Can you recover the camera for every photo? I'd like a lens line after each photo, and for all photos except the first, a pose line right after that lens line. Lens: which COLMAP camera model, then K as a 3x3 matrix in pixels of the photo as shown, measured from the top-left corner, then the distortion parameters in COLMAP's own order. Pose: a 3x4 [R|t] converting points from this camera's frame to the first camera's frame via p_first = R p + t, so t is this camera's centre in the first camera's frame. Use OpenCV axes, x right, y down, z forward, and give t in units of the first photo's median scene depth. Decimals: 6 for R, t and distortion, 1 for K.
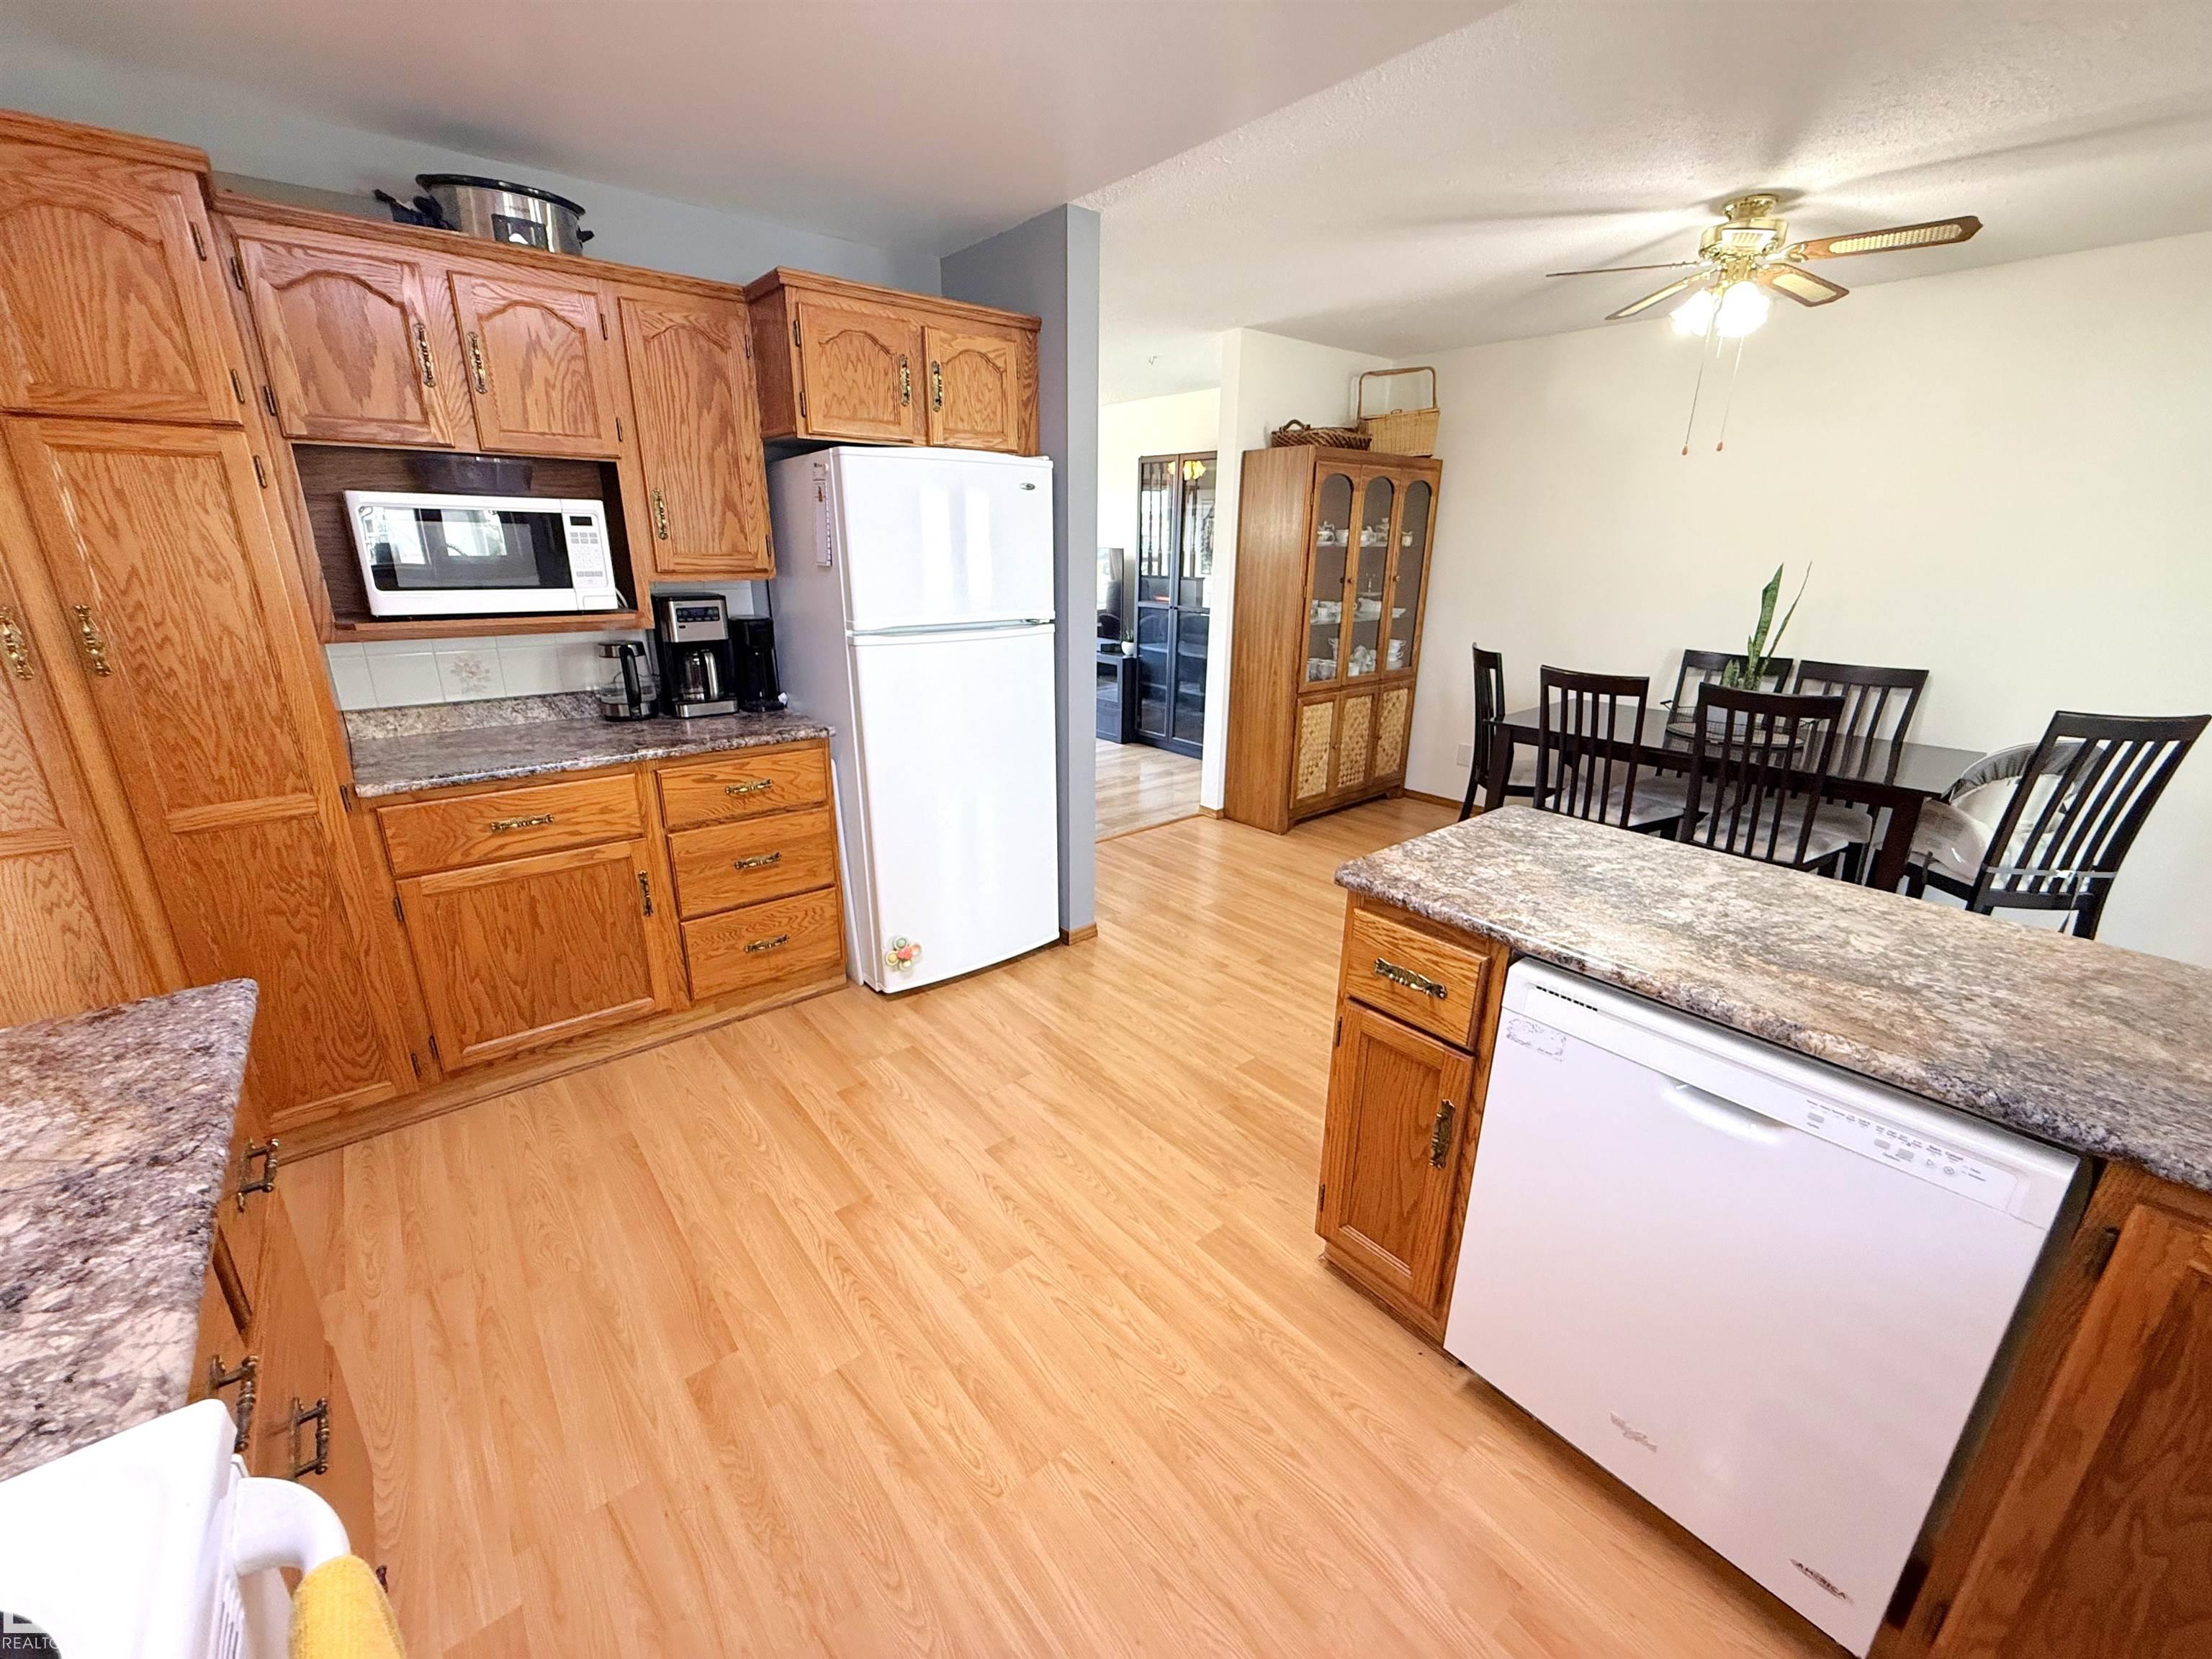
lens RADIAL K [[882.8, 0, 1097.9], [0, 882.8, 830.6], [0, 0, 1]] dist [-0.001639, -0.000099]
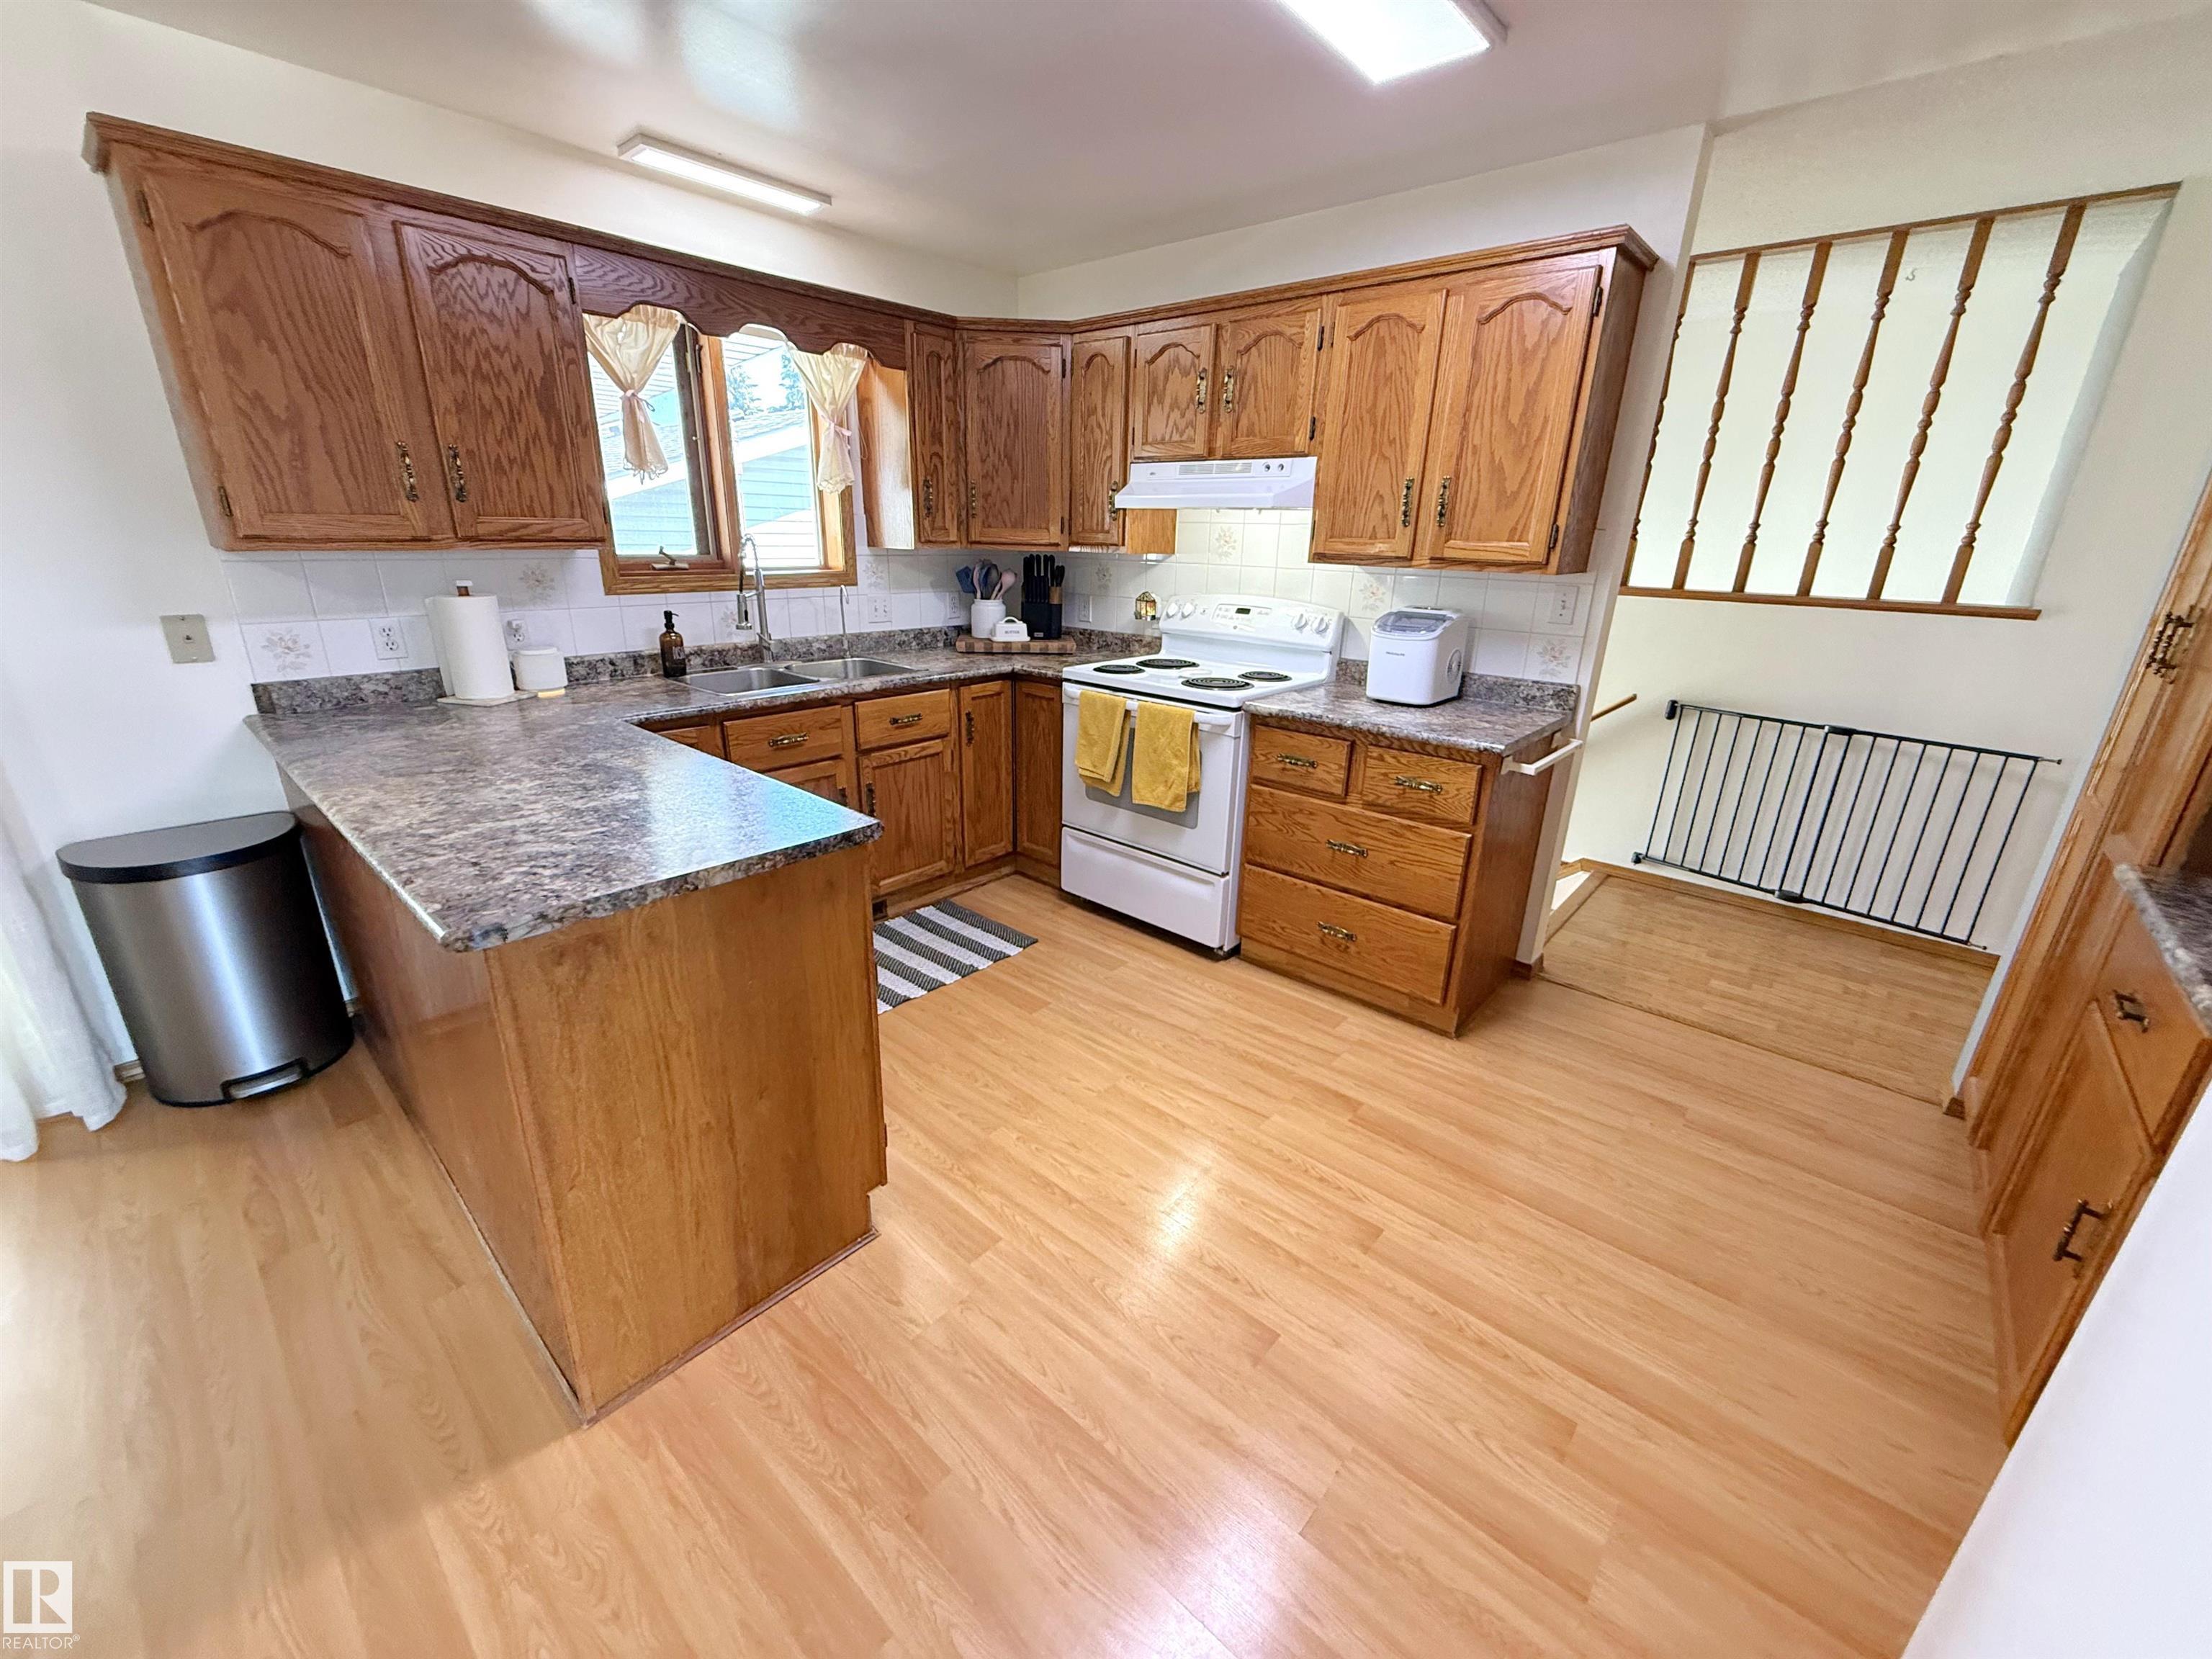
lens RADIAL K [[884.7, 0, 1105.6], [0, 884.7, 826.6], [0, 0, 1]] dist [0.001777, -0.000196]
pose [[-0.985254, 0.022286, -0.169643, 0.177499], [-0.084465, 0.798900, 0.595503, -0.545109], [0.148799, 0.601051, -0.785237, 1.736697]]
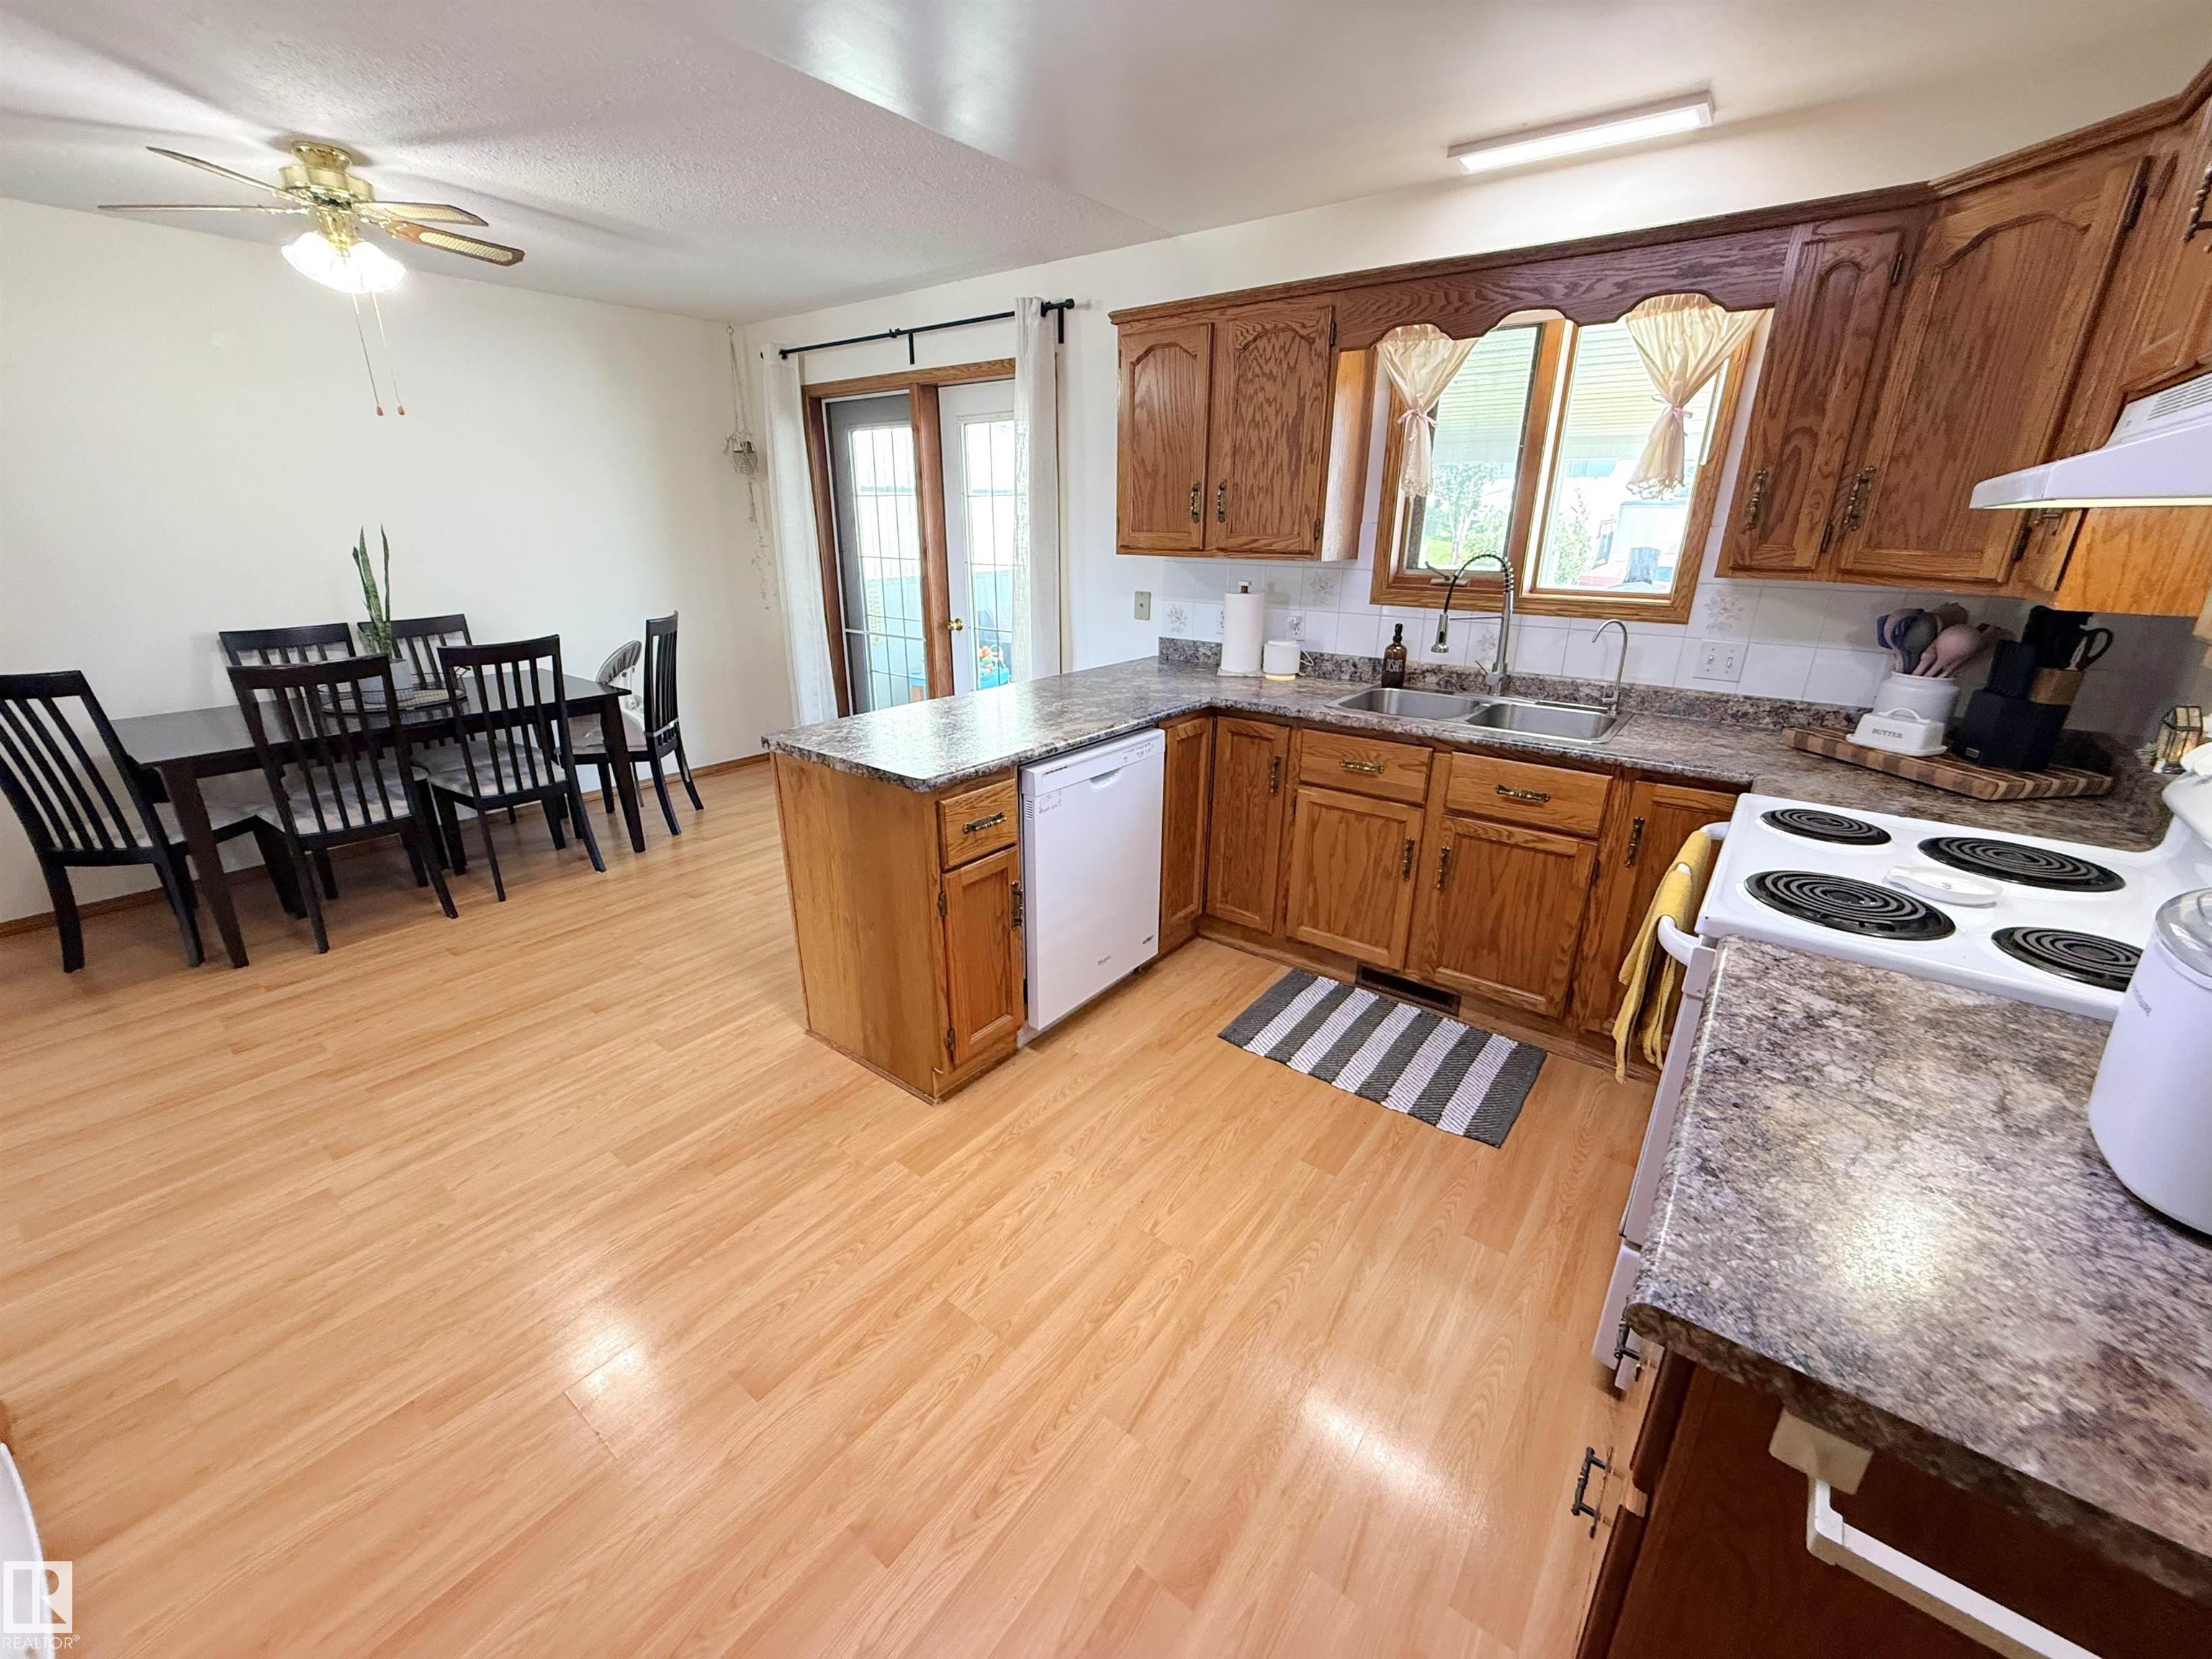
lens RADIAL K [[882.8, 0, 1097.9], [0, 882.8, 830.6], [0, 0, 1]] dist [-0.001639, -0.000099]
pose [[-0.227491, -0.340015, 0.912490, -0.892593], [0.297319, 0.868060, 0.397583, -0.299689], [-0.927280, 0.361748, -0.096383, 0.871421]]
